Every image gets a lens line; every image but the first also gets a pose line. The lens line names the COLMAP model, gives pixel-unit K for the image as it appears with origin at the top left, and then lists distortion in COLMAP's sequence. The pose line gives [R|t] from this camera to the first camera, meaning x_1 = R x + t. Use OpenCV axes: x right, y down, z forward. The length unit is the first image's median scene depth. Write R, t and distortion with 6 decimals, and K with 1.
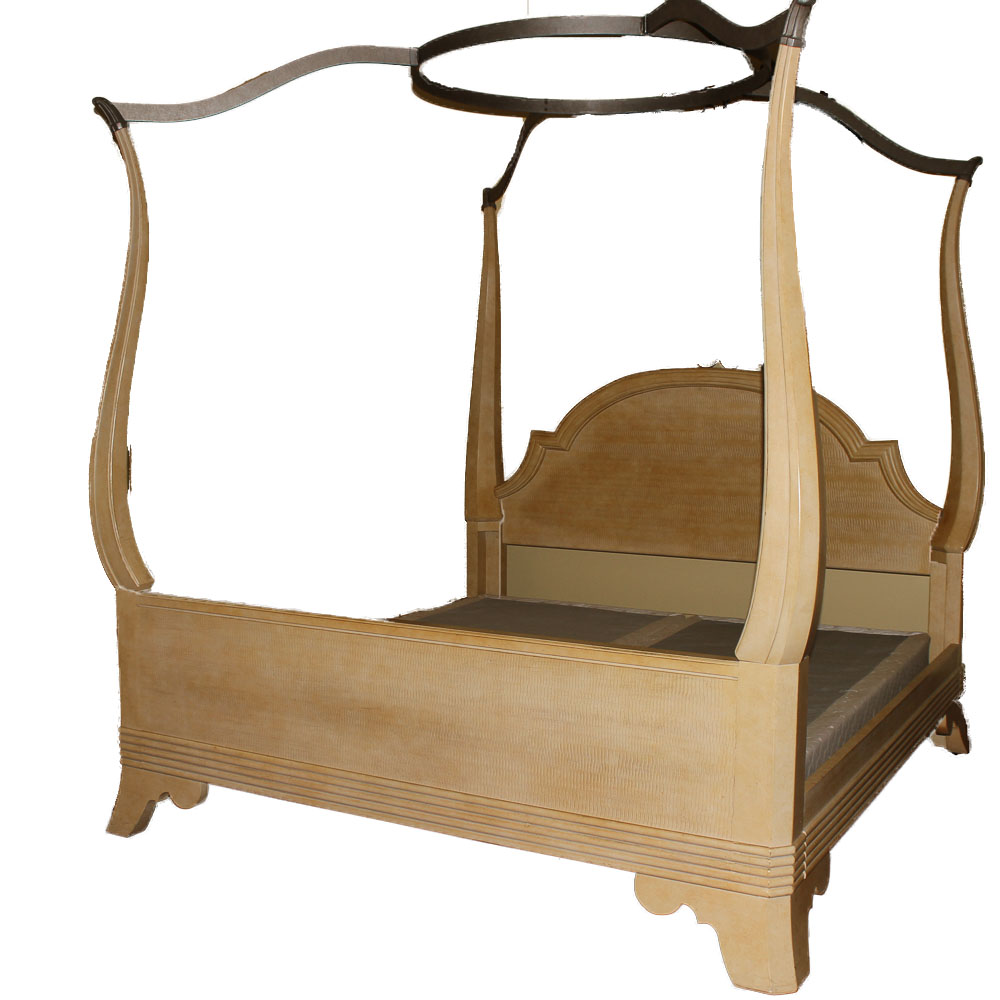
lens RADIAL K [[1328.4, 0, 502.0], [0, 1328.4, 497.8], [0, 0, 1]] dist [-0.157233, 0.000000]
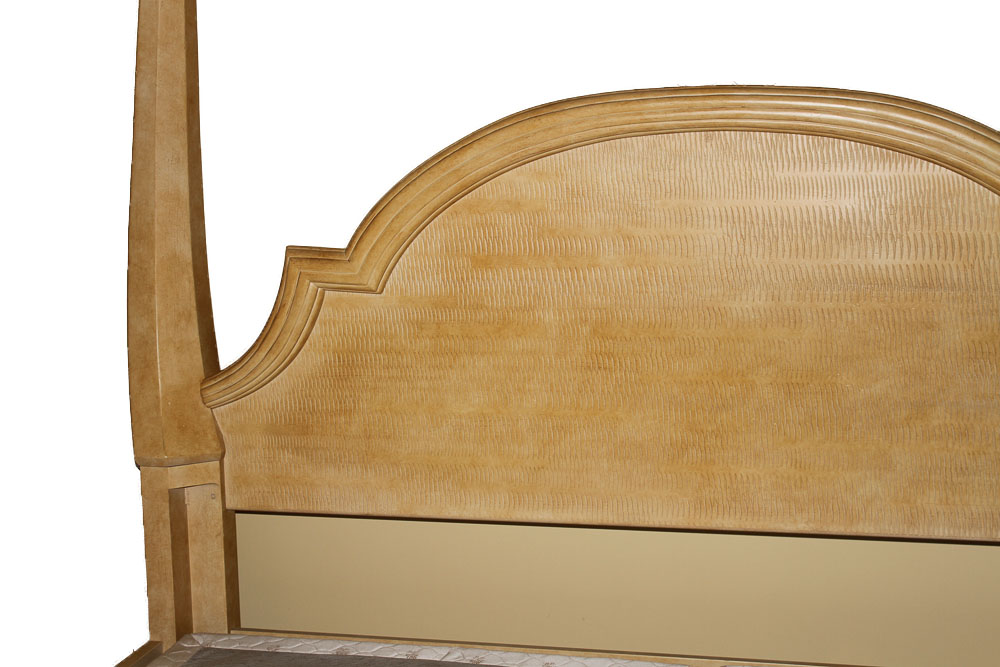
lens RADIAL K [[1497.7, 0, 483.7], [0, 1497.7, 326.0], [0, 0, 1]] dist [-0.041408, 0.000000]
pose [[0.958891, -0.061942, 0.276931, -0.051254], [0.049325, 0.997412, 0.052302, -0.047505], [-0.279454, -0.036492, 0.959465, 0.524343]]
